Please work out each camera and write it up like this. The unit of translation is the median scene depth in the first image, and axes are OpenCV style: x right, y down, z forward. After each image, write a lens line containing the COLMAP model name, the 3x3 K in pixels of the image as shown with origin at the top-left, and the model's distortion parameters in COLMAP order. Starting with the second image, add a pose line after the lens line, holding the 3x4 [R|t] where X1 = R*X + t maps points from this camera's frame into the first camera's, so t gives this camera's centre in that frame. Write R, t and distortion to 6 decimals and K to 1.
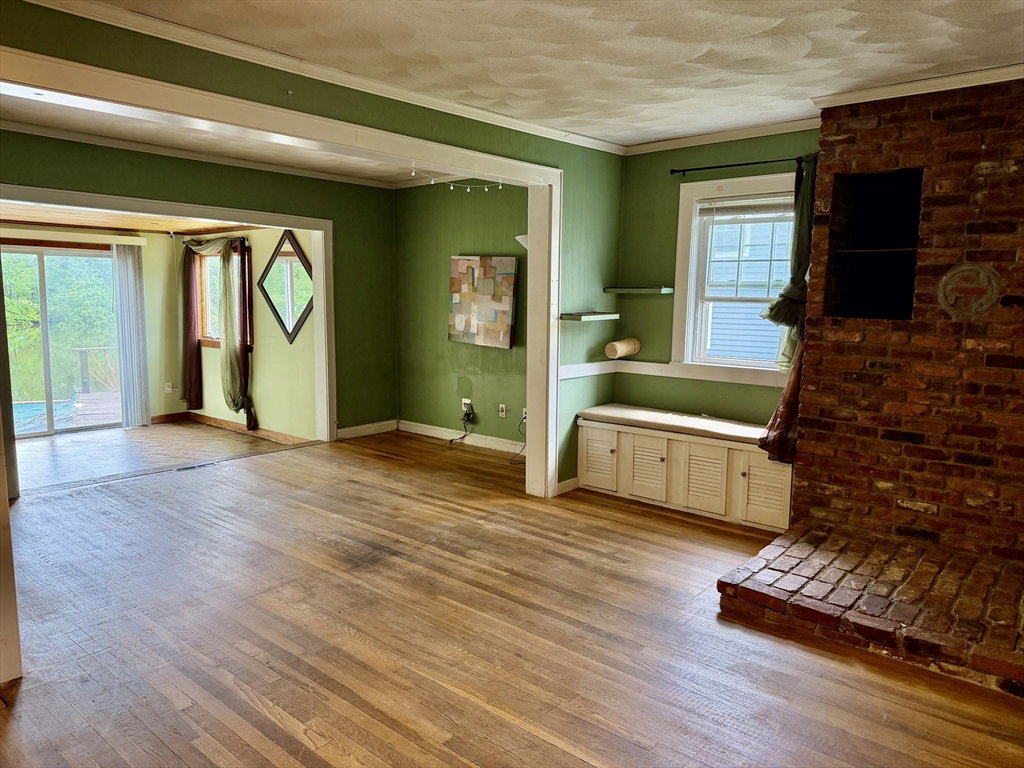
lens RADIAL K [[712.0, 0, 512.1], [0, 712.0, 388.5], [0, 0, 1]] dist [0.089323, -0.118929]
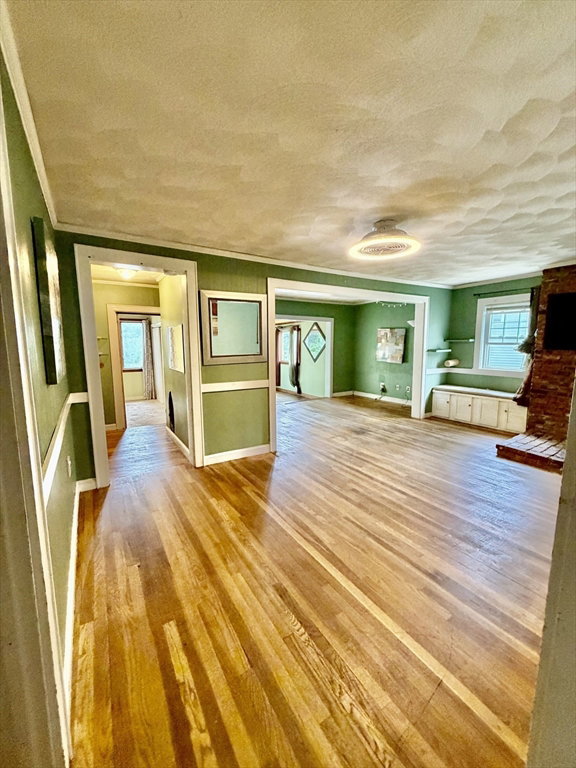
lens RADIAL K [[306.9, 0, 287.9], [0, 306.9, 381.1], [0, 0, 1]] dist [0.001121, -0.000264]
pose [[0.958517, 0.016776, -0.284542, -0.120002], [-0.019990, 0.999765, -0.008395, 0.037992], [0.284334, 0.013734, 0.958627, -0.291076]]
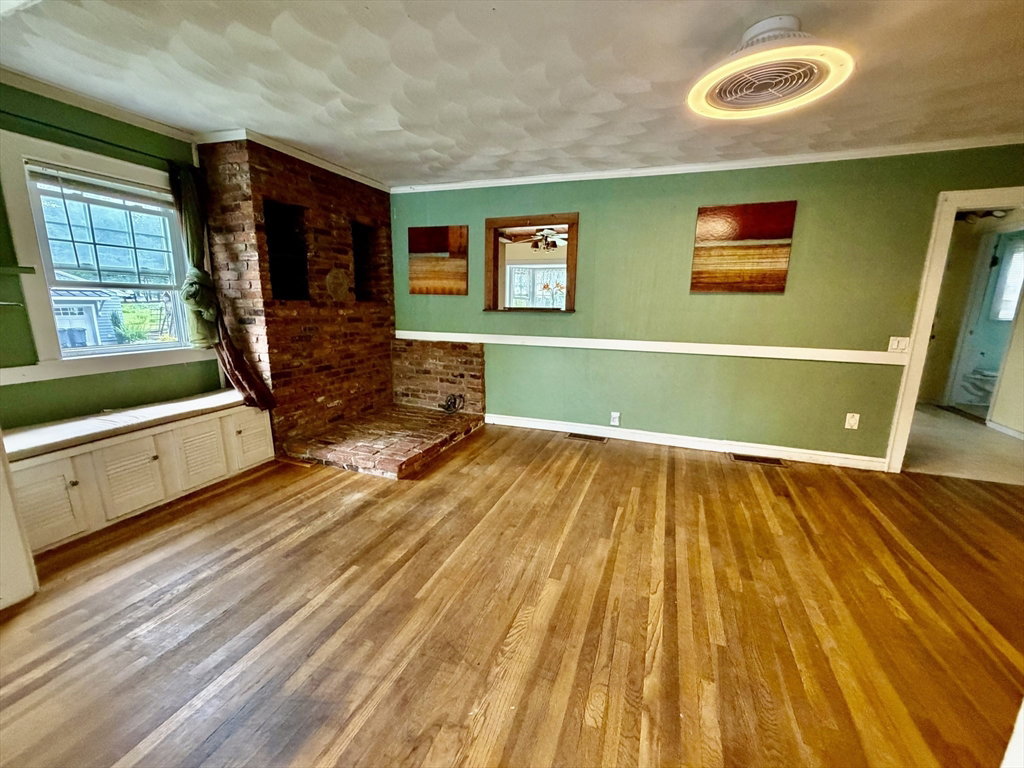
lens RADIAL K [[409.2, 0, 508.9], [0, 409.2, 384.9], [0, 0, 1]] dist [0.001121, -0.000264]
pose [[-0.336594, -0.207336, 0.918540, -0.473449], [0.108480, 0.960426, 0.256543, -0.090562], [-0.935380, 0.185994, -0.300781, 0.800818]]
